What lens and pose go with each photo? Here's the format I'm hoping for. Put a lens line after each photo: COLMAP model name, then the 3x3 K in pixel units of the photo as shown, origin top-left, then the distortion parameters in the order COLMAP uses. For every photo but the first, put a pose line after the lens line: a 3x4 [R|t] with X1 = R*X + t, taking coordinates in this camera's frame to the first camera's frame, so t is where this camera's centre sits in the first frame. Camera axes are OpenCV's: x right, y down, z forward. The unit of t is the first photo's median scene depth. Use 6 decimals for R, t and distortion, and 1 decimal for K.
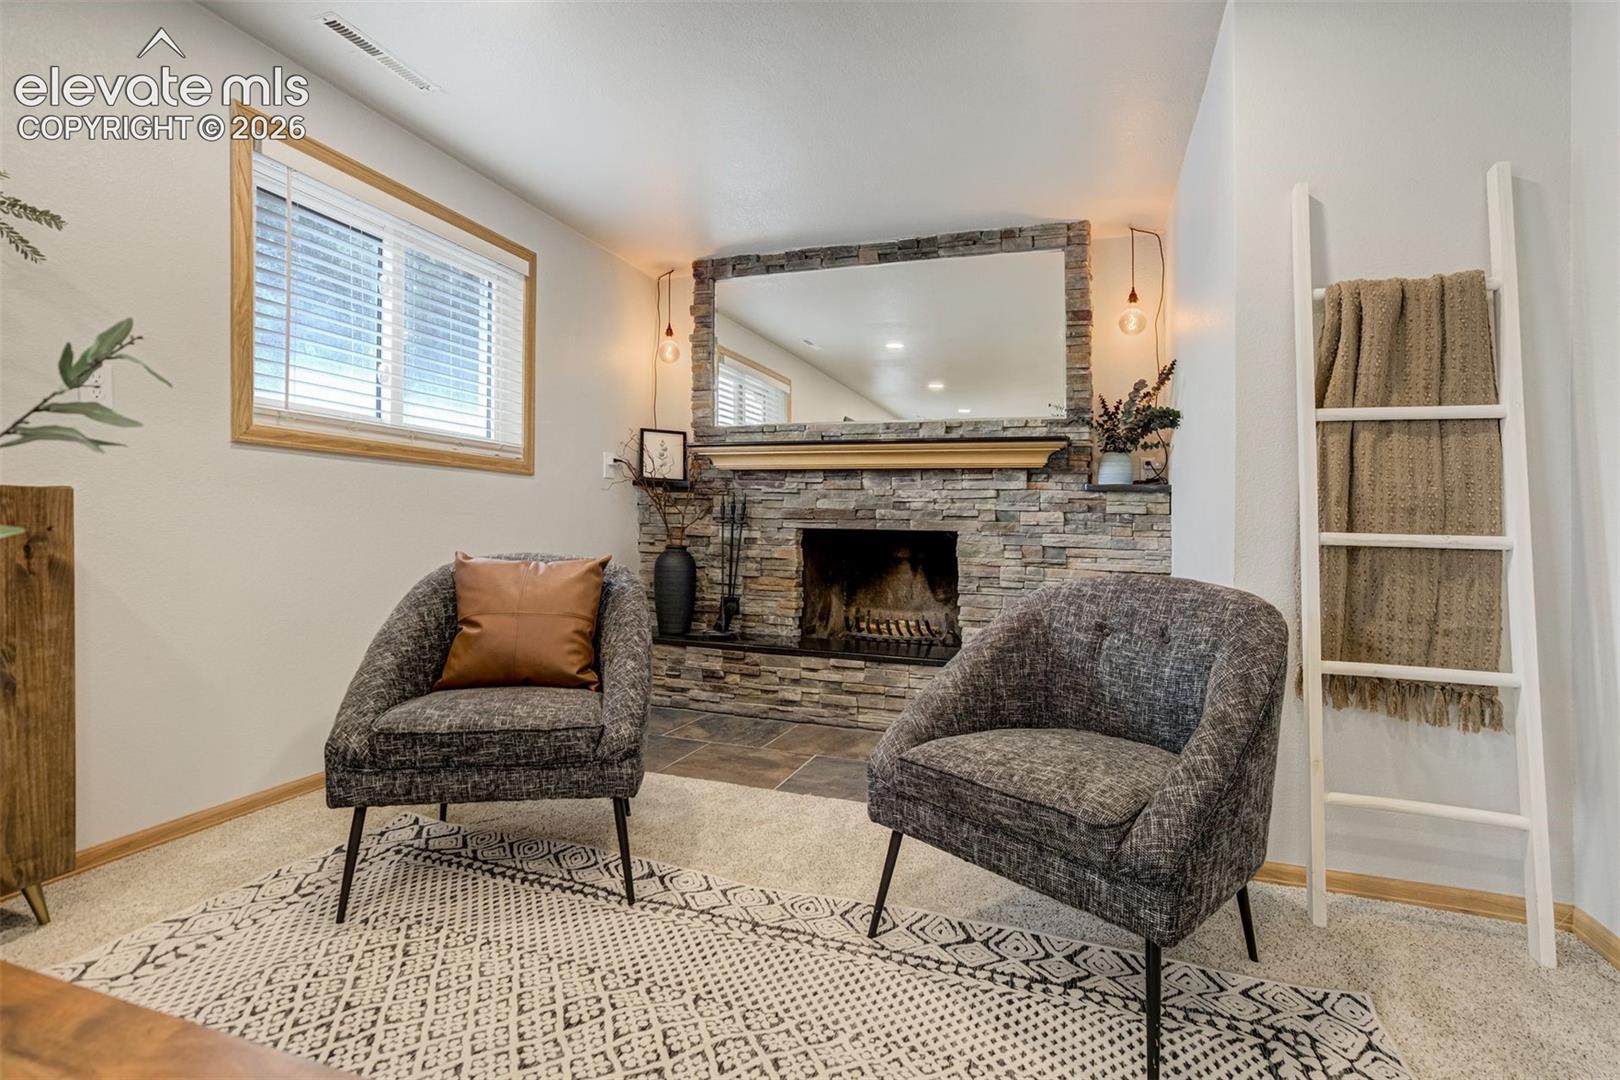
lens RADIAL K [[742.1, 0, 855.6], [0, 742.1, 559.5], [0, 0, 1]] dist [-0.064886, 0.025258]
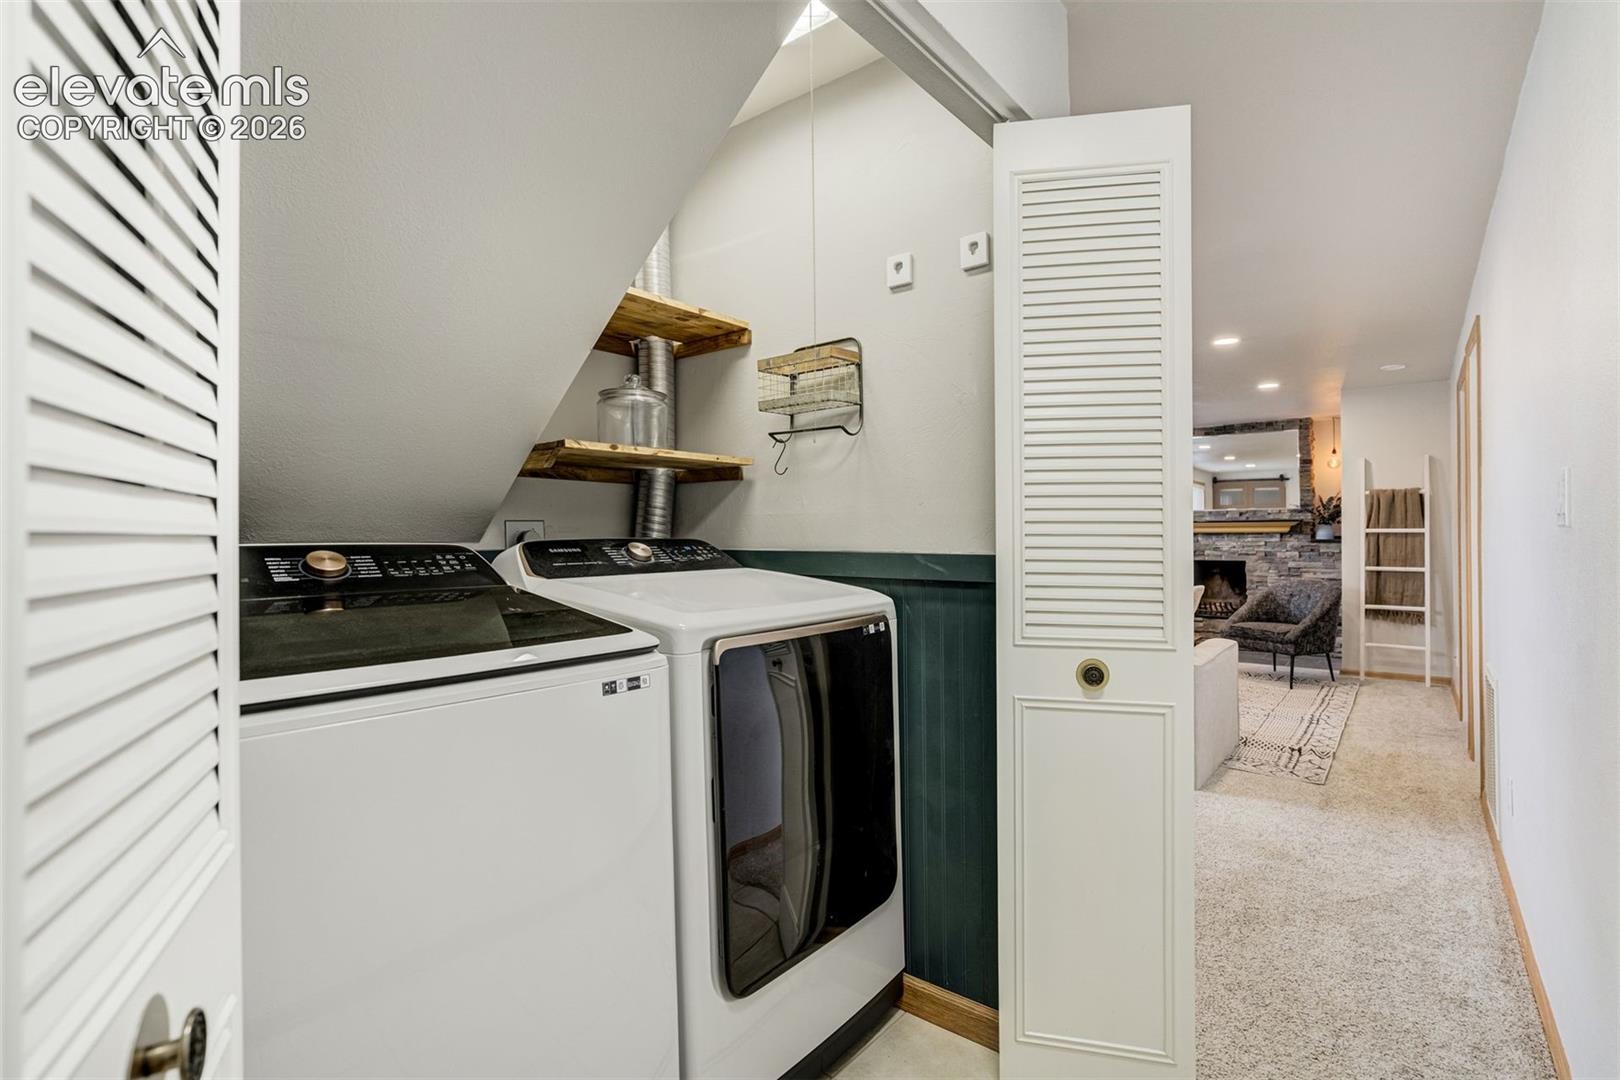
lens RADIAL K [[752.4, 0, 891.0], [0, 752.4, 566.6], [0, 0, 1]] dist [0.001178, -0.000135]
pose [[0.953579, -0.011533, -0.300921, -0.202254], [0.010416, 0.999932, -0.005316, -0.021072], [0.300961, 0.001935, 0.953634, -1.500650]]
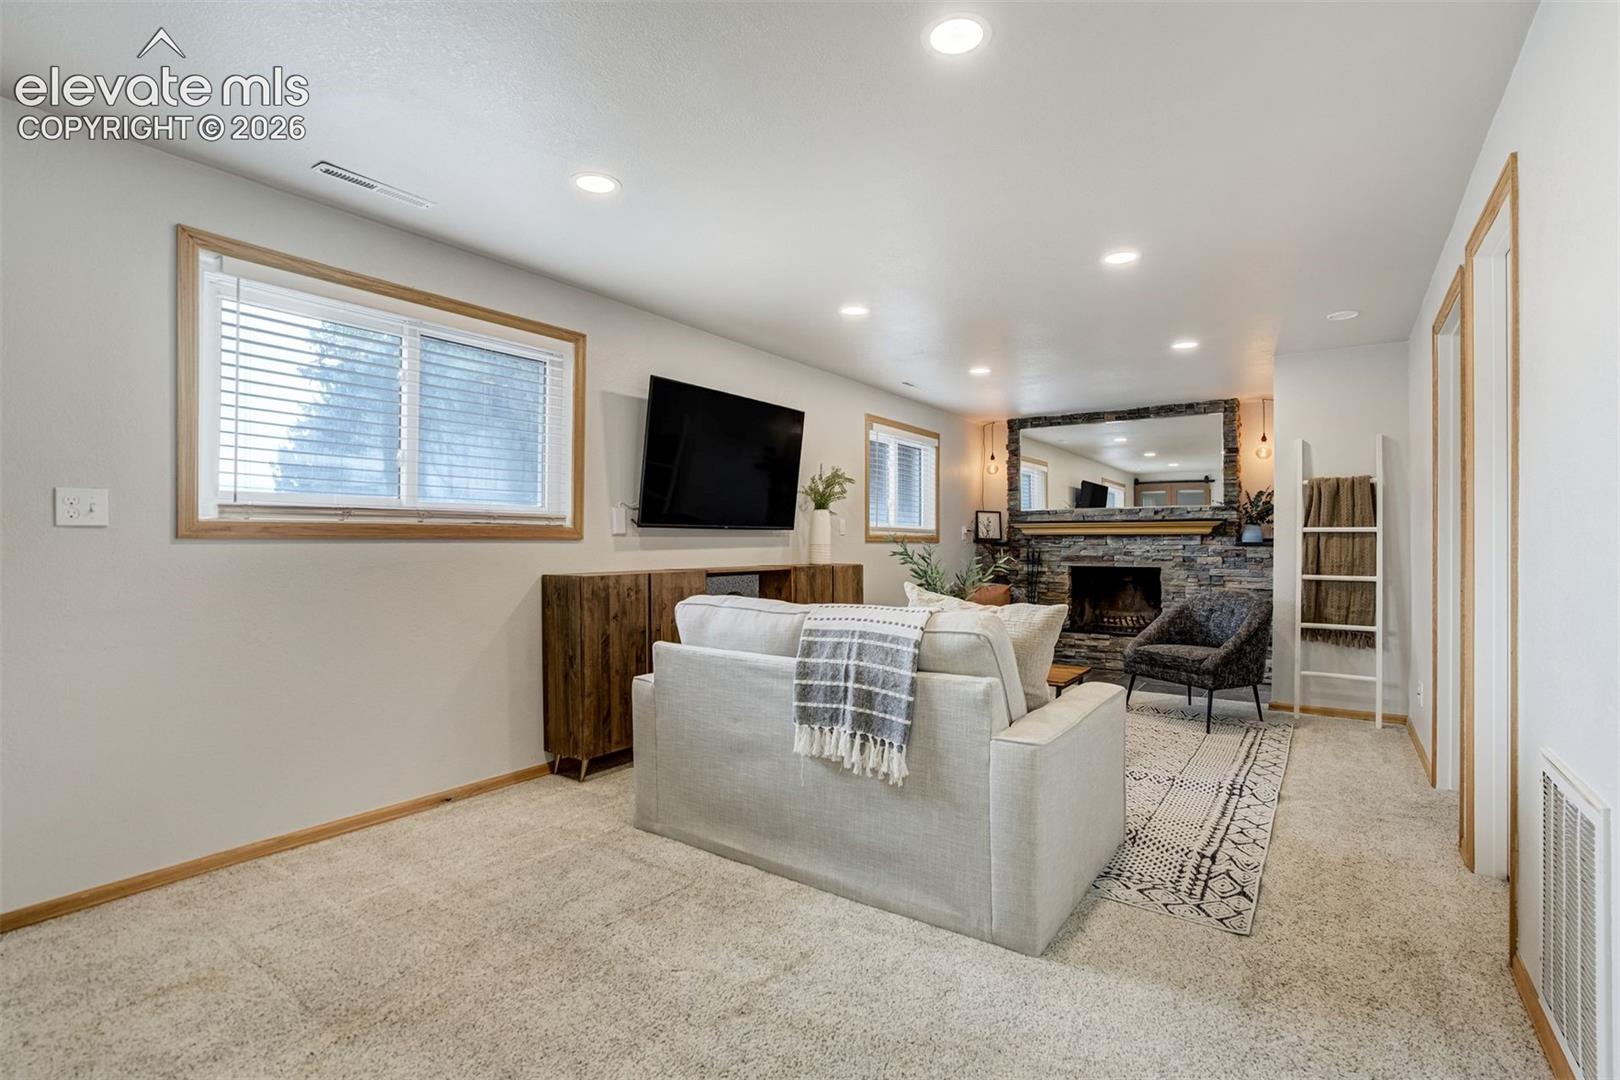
lens RADIAL K [[738.7, 0, 860.8], [0, 738.7, 584.9], [0, 0, 1]] dist [-0.001345, 0.000372]
pose [[0.964265, -0.003359, -0.264920, -0.102953], [0.006438, 0.999921, 0.010753, -0.020021], [0.264863, -0.012074, 0.964211, -1.034014]]
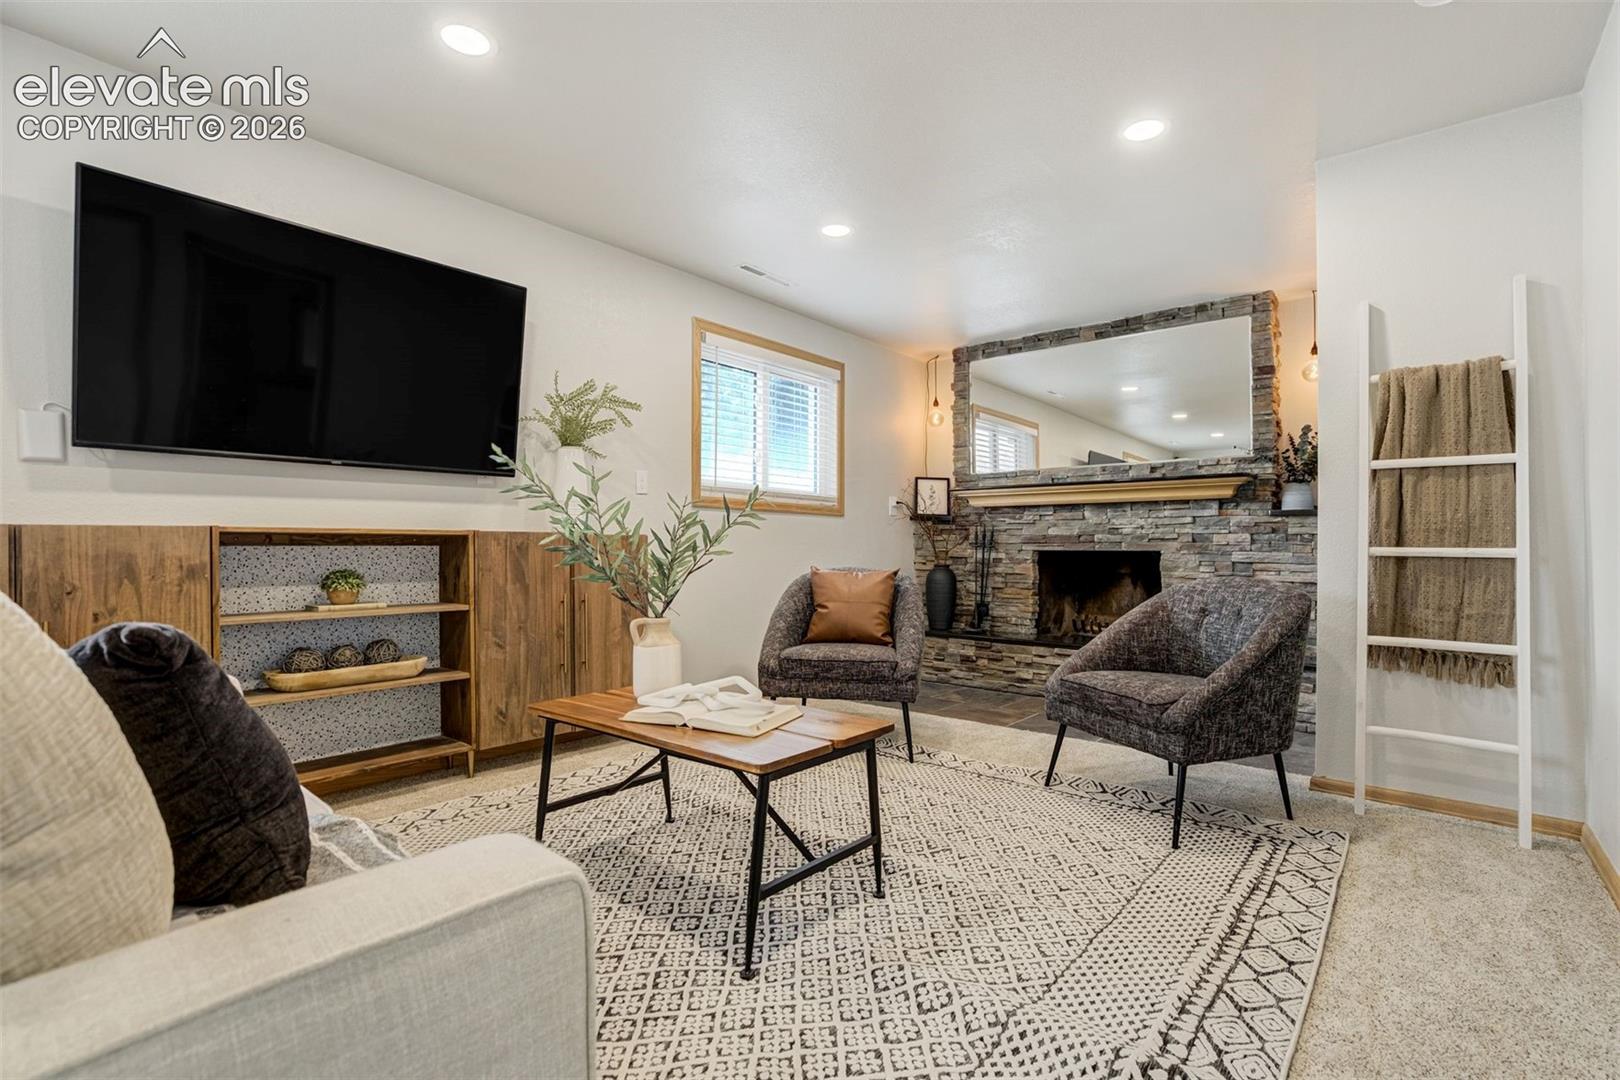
lens RADIAL K [[744.0, 0, 851.6], [0, 744.0, 580.8], [0, 0, 1]] dist [-0.053180, 0.021505]
pose [[0.933816, -0.001395, -0.357751, 0.099469], [0.000175, 0.999994, -0.003442, 0.017431], [0.357754, 0.003152, 0.933811, -0.364112]]
